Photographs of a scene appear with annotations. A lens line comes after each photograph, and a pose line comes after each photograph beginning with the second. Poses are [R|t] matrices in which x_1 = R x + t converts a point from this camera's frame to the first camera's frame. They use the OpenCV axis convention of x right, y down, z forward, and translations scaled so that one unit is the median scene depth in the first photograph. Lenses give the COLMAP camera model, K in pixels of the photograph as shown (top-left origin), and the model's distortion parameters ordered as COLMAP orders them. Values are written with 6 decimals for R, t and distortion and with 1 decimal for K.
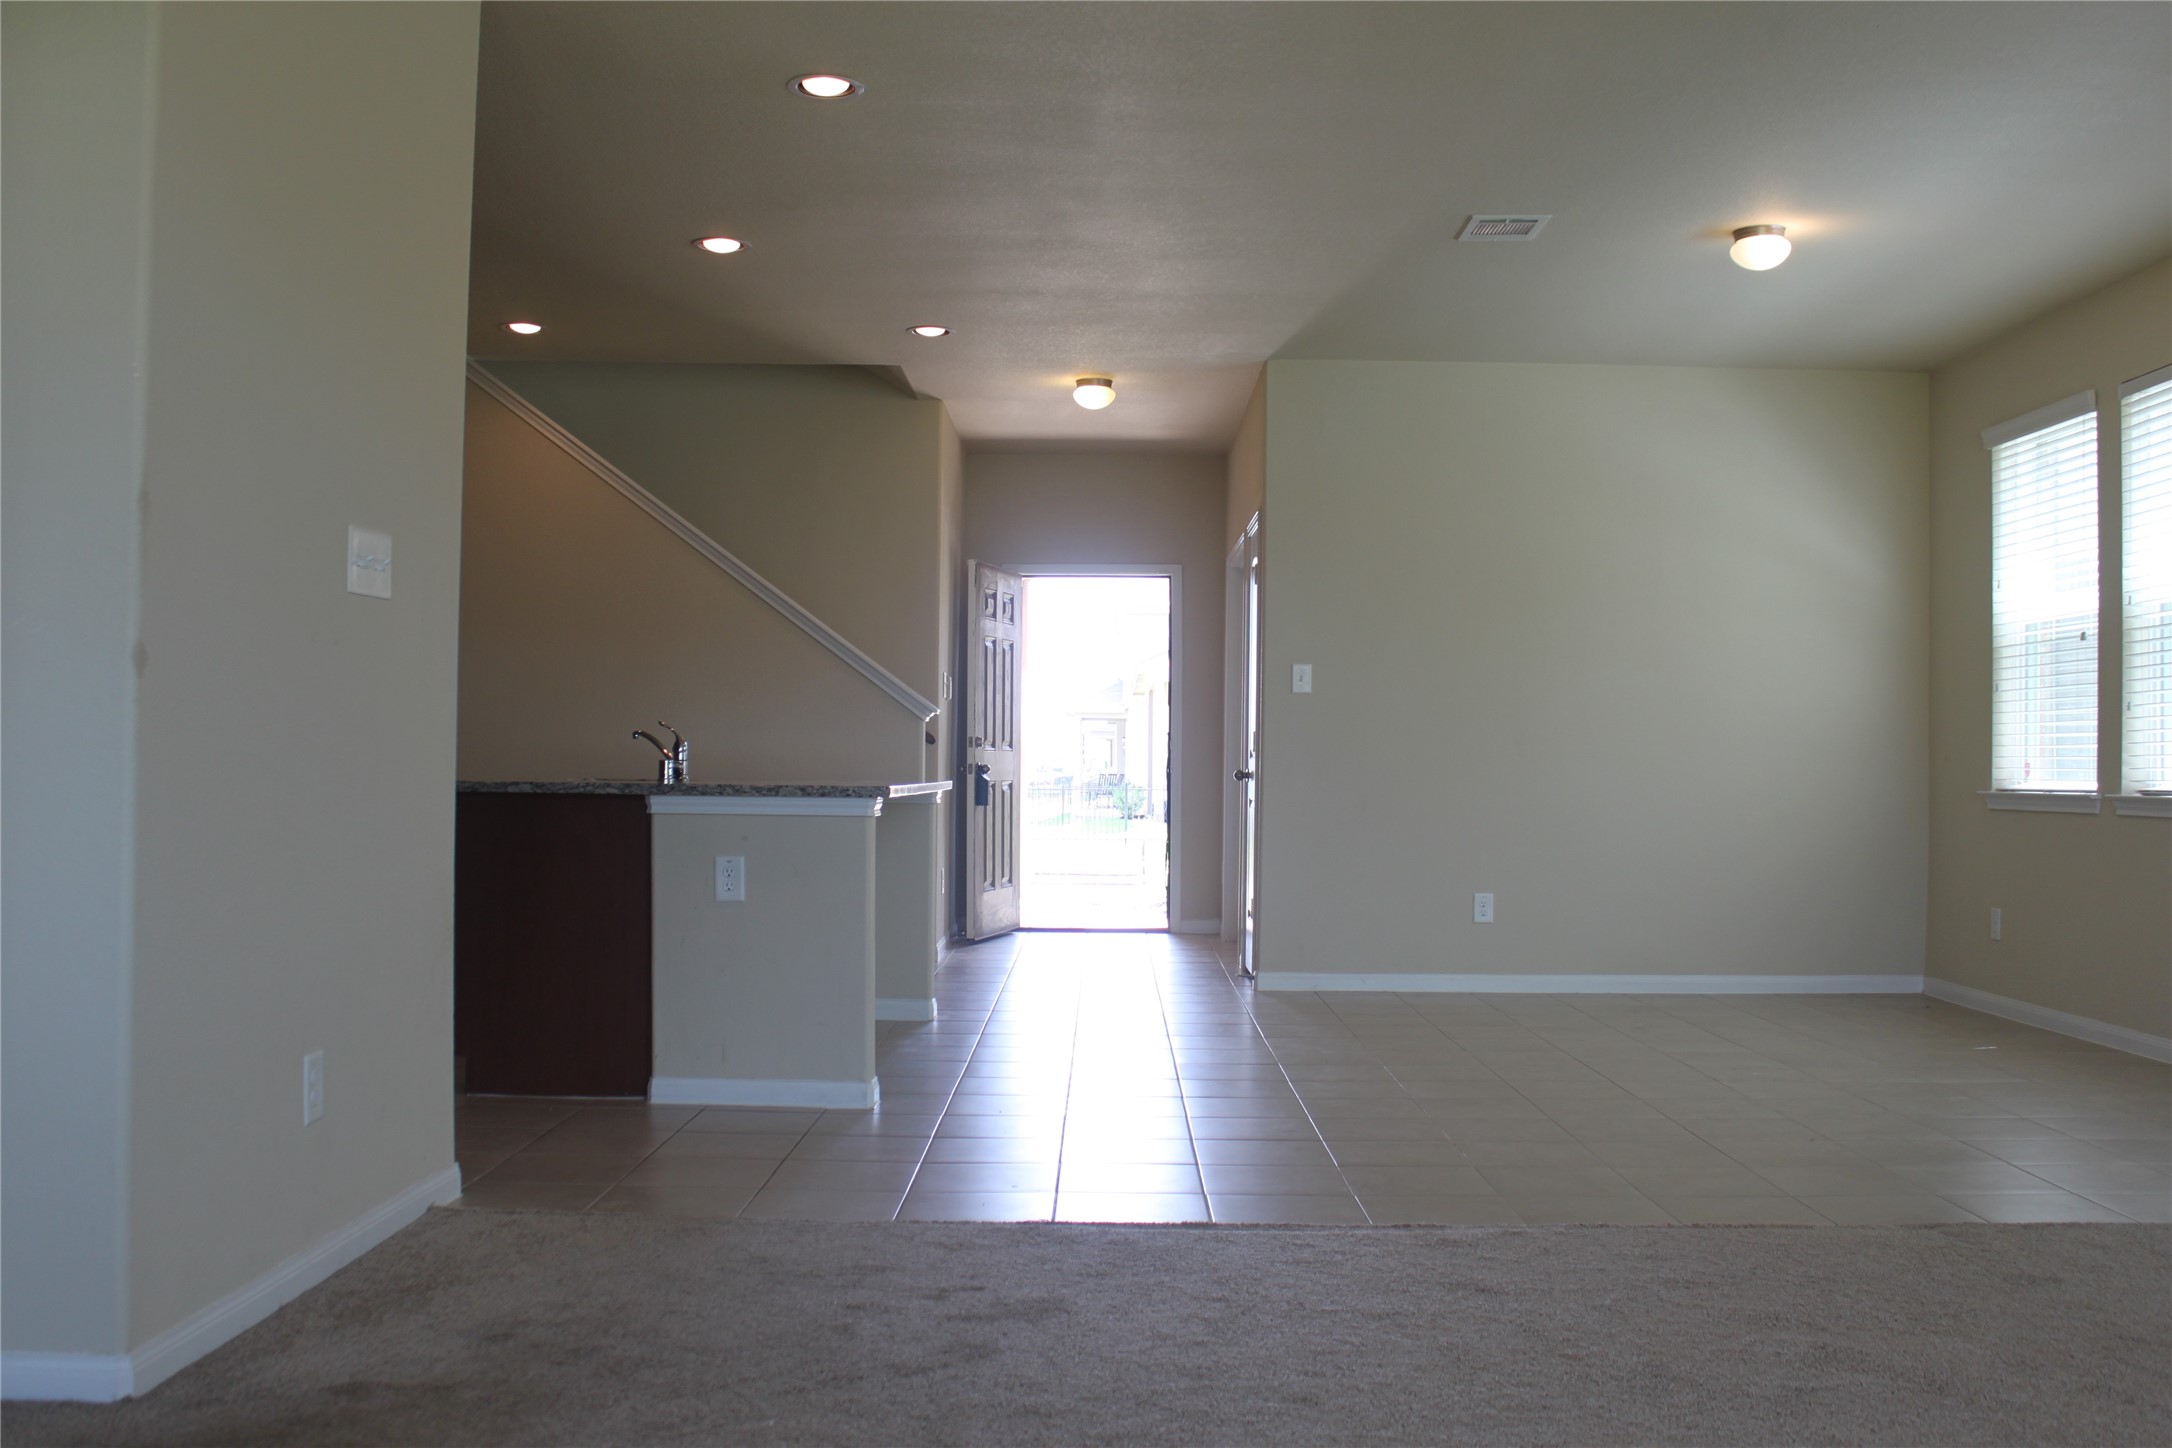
lens RADIAL K [[2000.6, 0, 1086.0], [0, 2000.6, 724.0], [0, 0, 1]] dist [-0.095689, 0.014749]
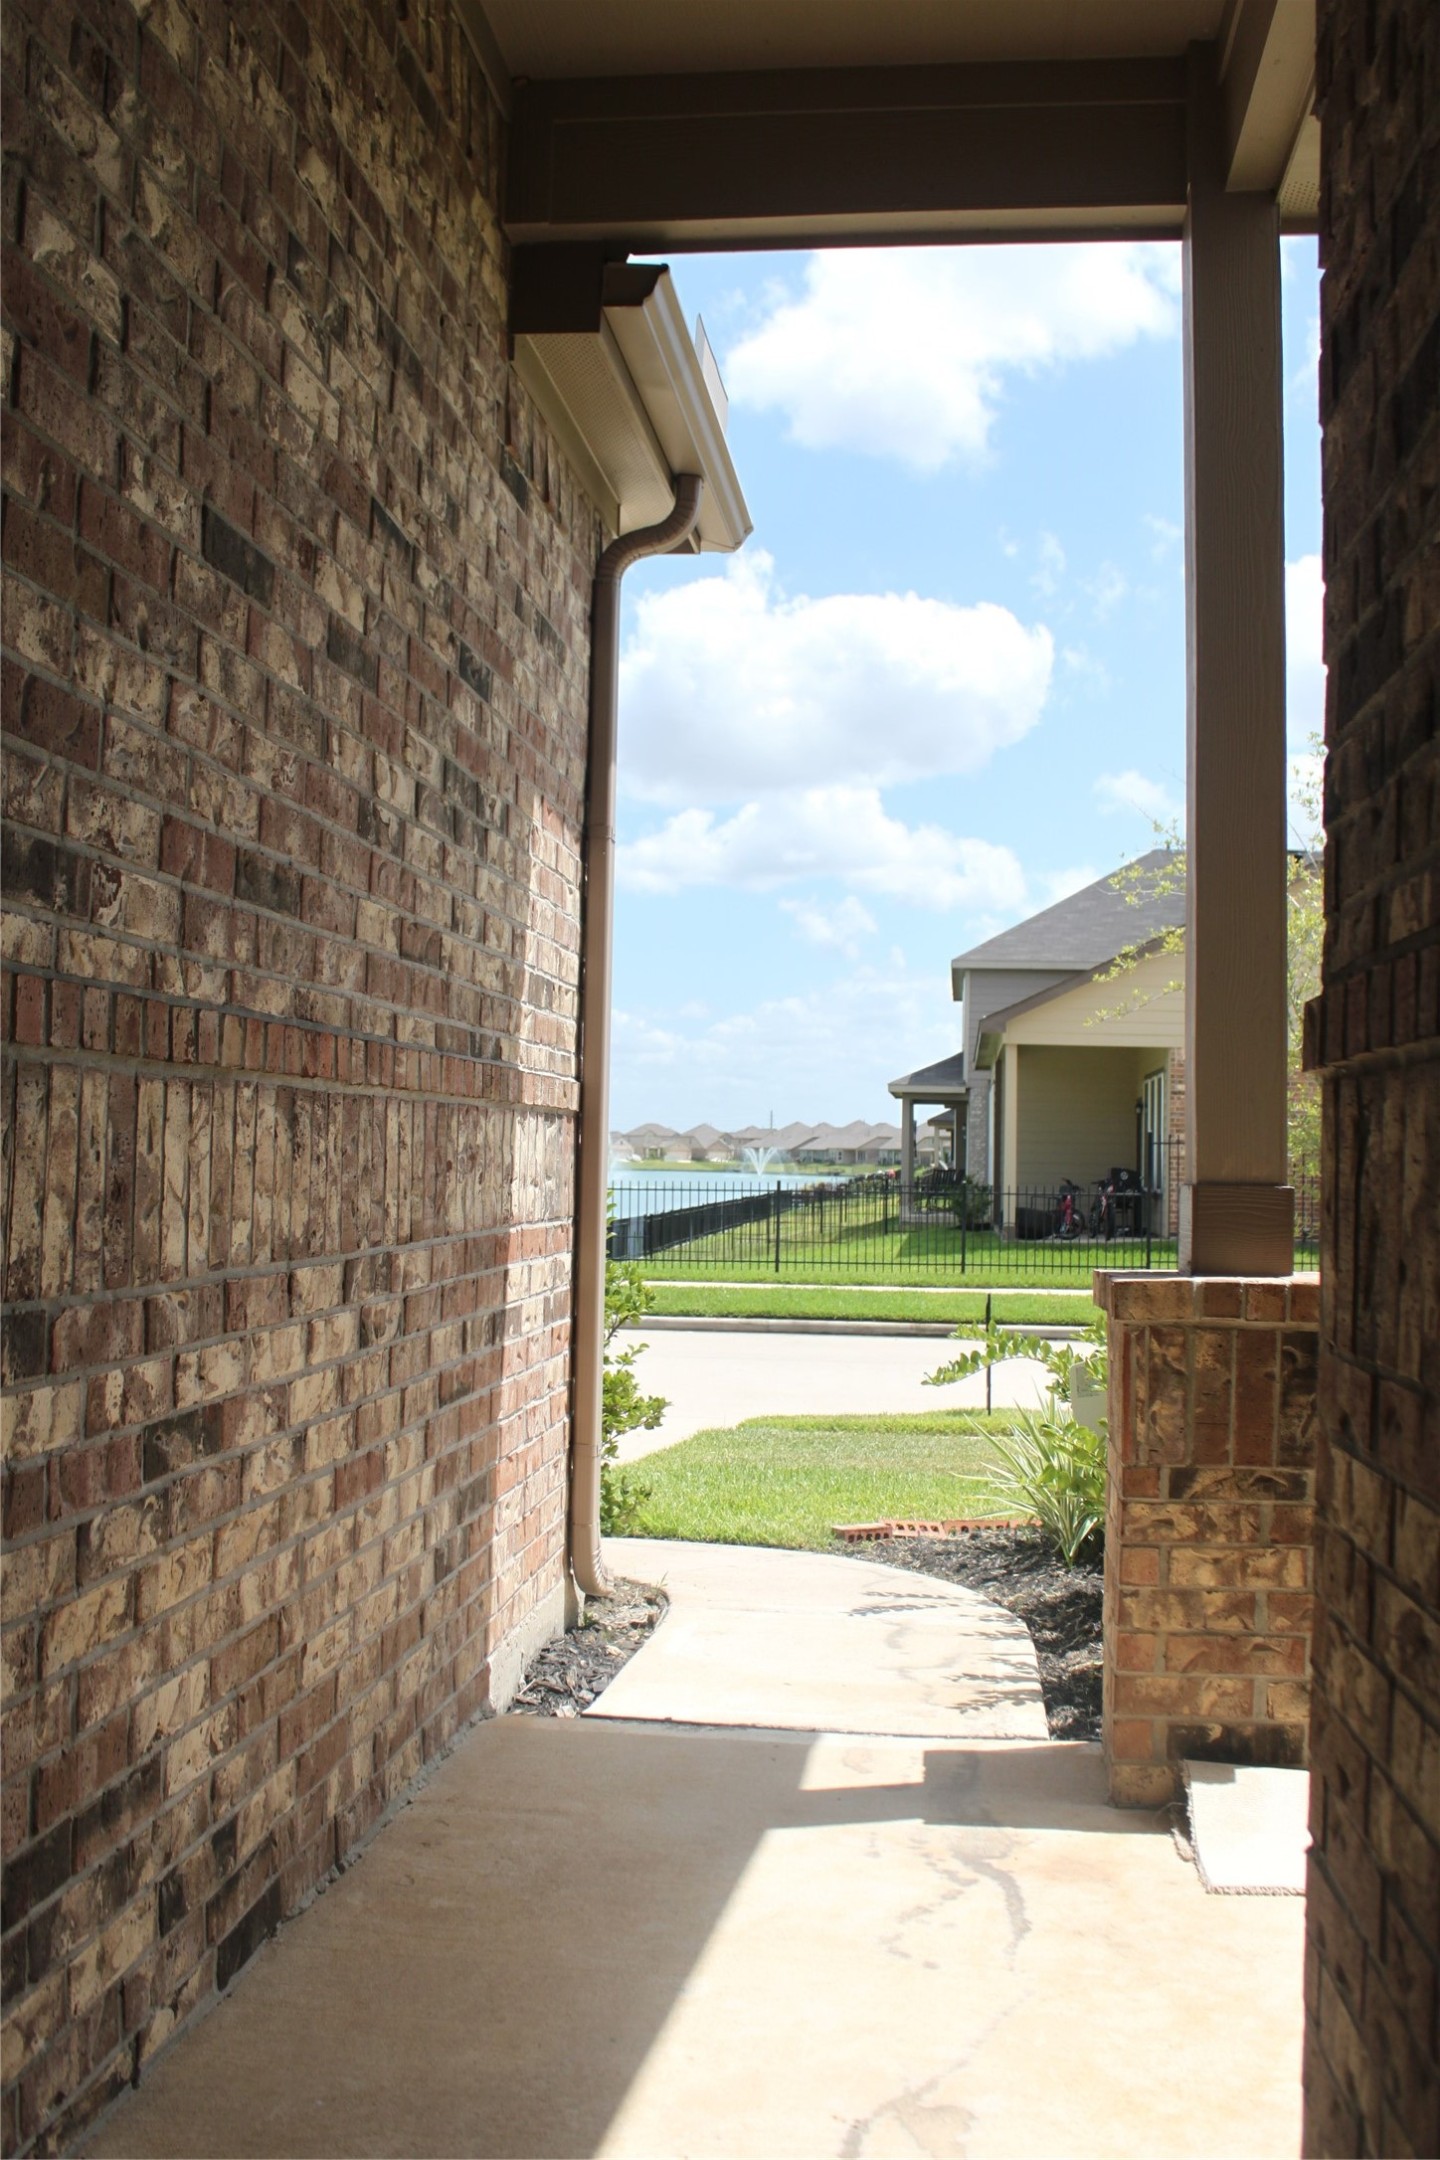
lens RADIAL K [[1989.6, 0, 720.0], [0, 1989.6, 1080.0], [0, 0, 1]] dist [-0.095689, 0.014749]
pose [[0.993991, 0.003846, -0.109399, 0.030101], [-0.006166, 0.999763, -0.020880, 0.023391], [0.109292, 0.021429, 0.993779, 0.750632]]
